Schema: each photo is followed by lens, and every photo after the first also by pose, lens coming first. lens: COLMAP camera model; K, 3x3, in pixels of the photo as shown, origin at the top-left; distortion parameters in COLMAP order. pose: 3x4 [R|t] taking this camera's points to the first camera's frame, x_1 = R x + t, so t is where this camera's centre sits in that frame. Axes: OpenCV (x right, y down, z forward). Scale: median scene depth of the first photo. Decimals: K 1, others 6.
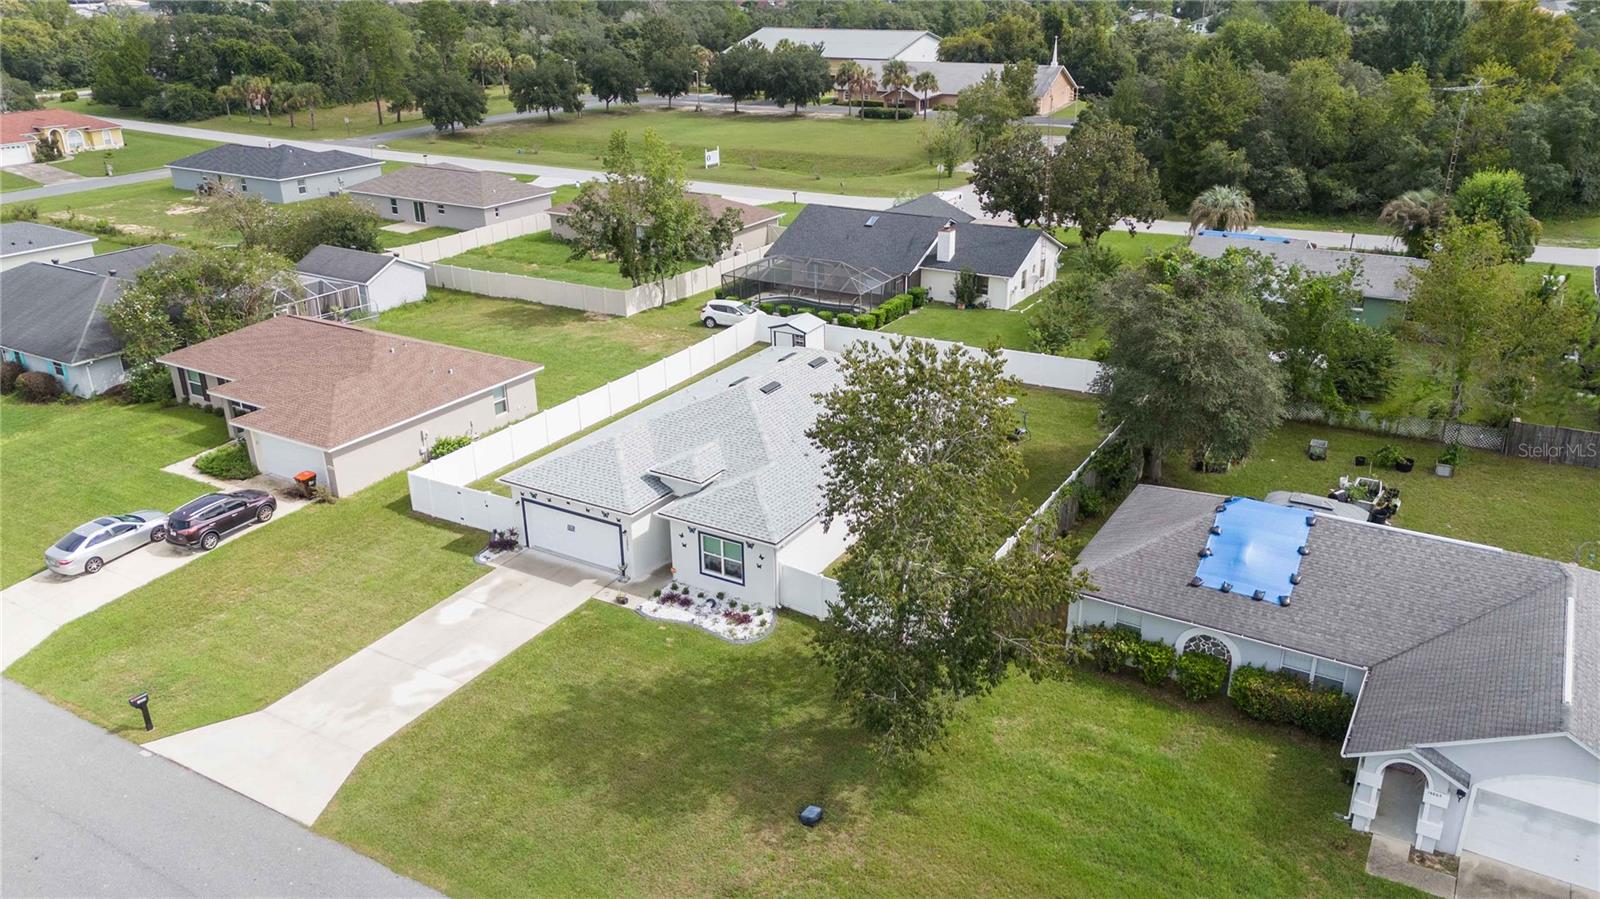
lens RADIAL K [[1173.6, 0, 802.8], [0, 1173.6, 453.2], [0, 0, 1]] dist [0.089035, -0.097816]
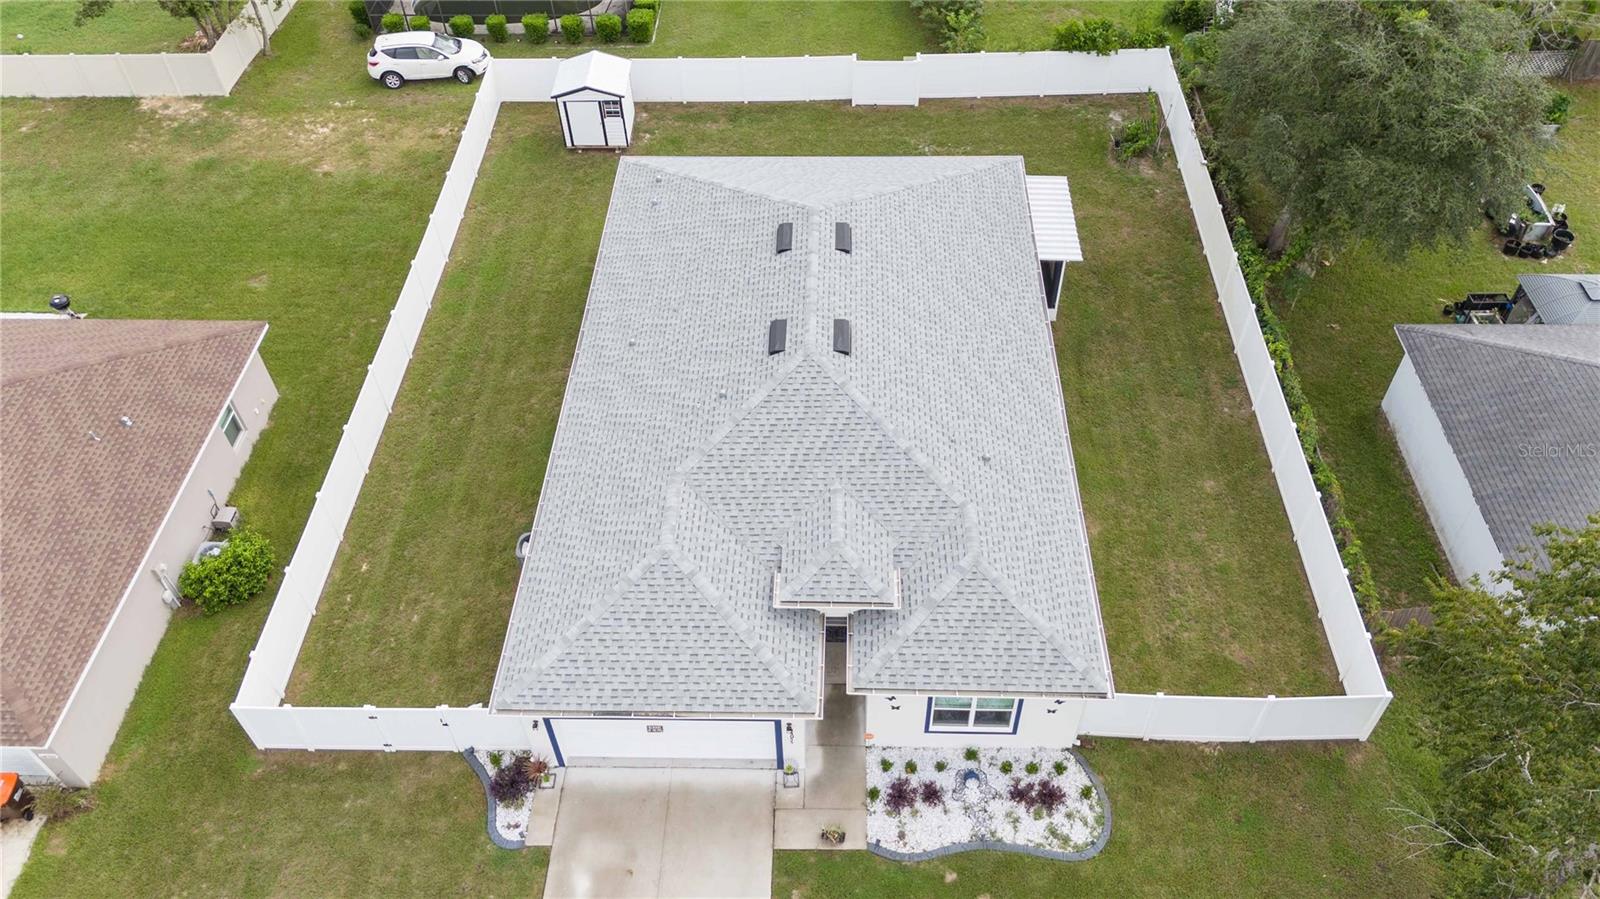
lens RADIAL K [[1173.6, 0, 802.8], [0, 1173.6, 453.2], [0, 0, 1]] dist [0.089035, -0.097816]
pose [[0.875128, -0.362120, 0.320968, -0.280798], [0.203198, 0.876997, 0.435415, -0.291549], [-0.439161, -0.315823, 0.841067, 0.573367]]
